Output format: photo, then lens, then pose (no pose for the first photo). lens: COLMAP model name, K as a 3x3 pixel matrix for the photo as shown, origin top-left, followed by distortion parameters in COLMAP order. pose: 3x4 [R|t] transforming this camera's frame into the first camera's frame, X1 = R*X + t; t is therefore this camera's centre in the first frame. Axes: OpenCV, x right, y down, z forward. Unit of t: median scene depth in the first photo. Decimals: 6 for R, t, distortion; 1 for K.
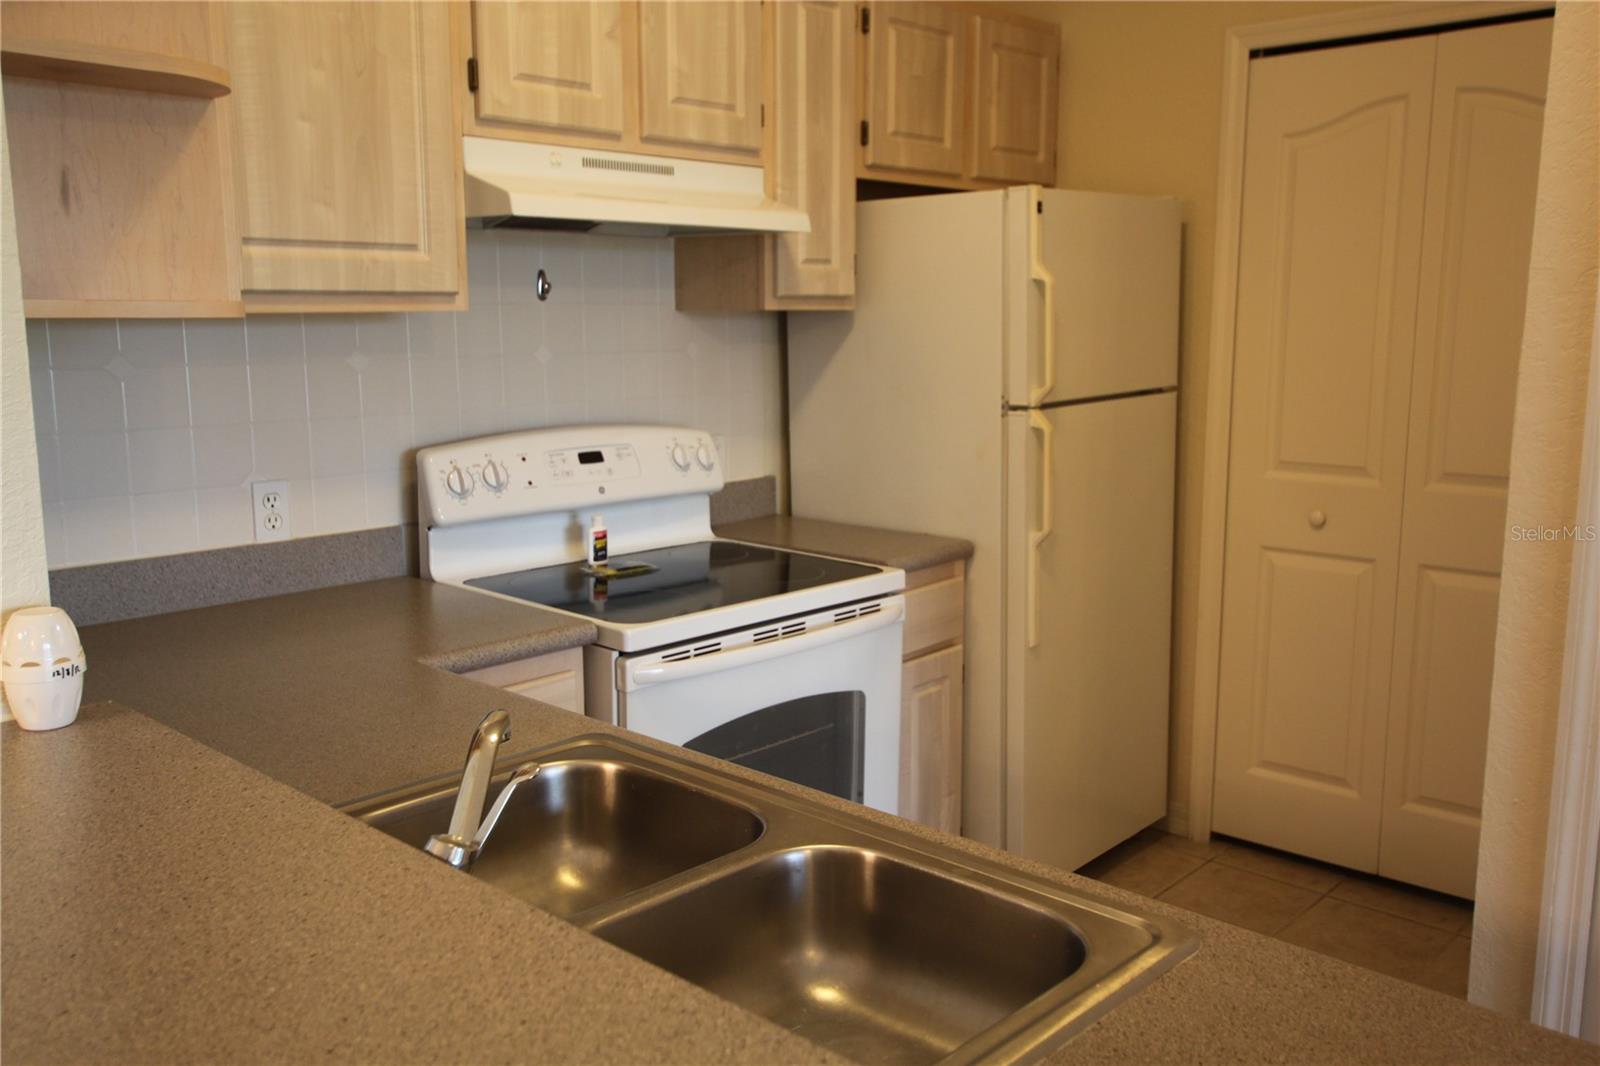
lens RADIAL K [[1353.5, 0, 800.0], [0, 1353.5, 533.0], [0, 0, 1]] dist [-0.029712, 0.066069]
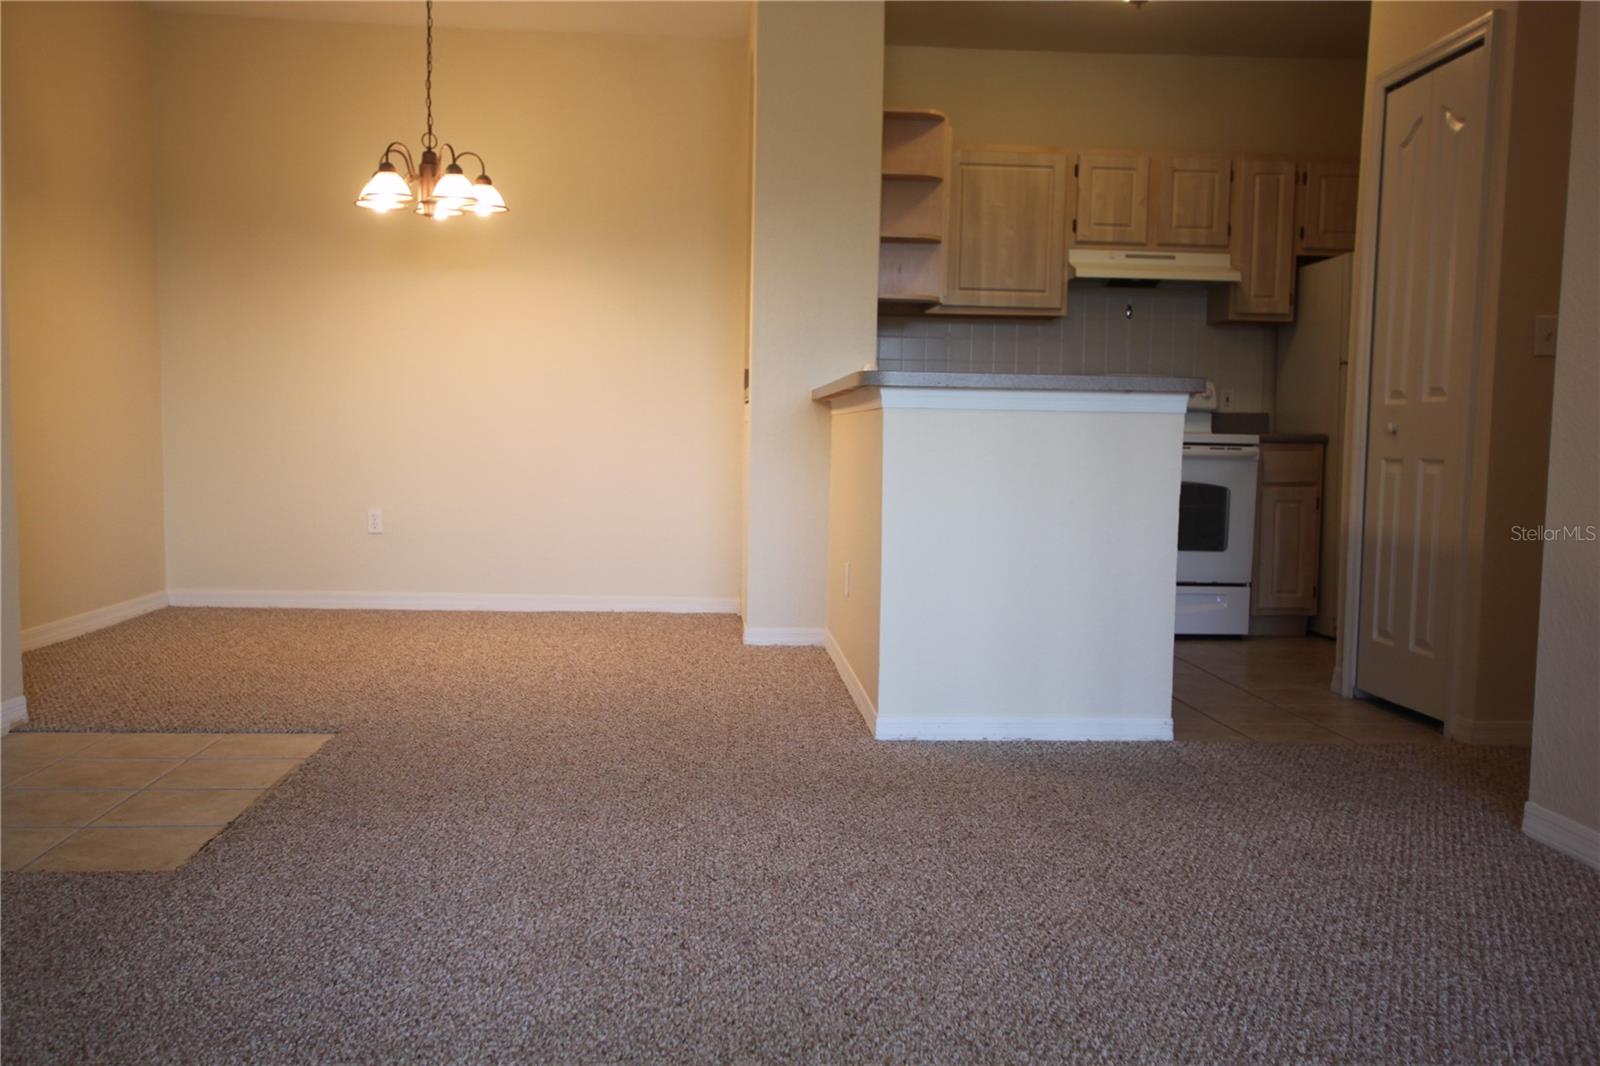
lens RADIAL K [[1353.5, 0, 800.0], [0, 1353.5, 533.0], [0, 0, 1]] dist [-0.029712, 0.066069]
pose [[0.726454, 0.063766, -0.684250, 1.034146], [-0.129211, 0.990602, -0.044865, 0.375207], [0.674958, 0.121005, 0.727866, -1.023376]]
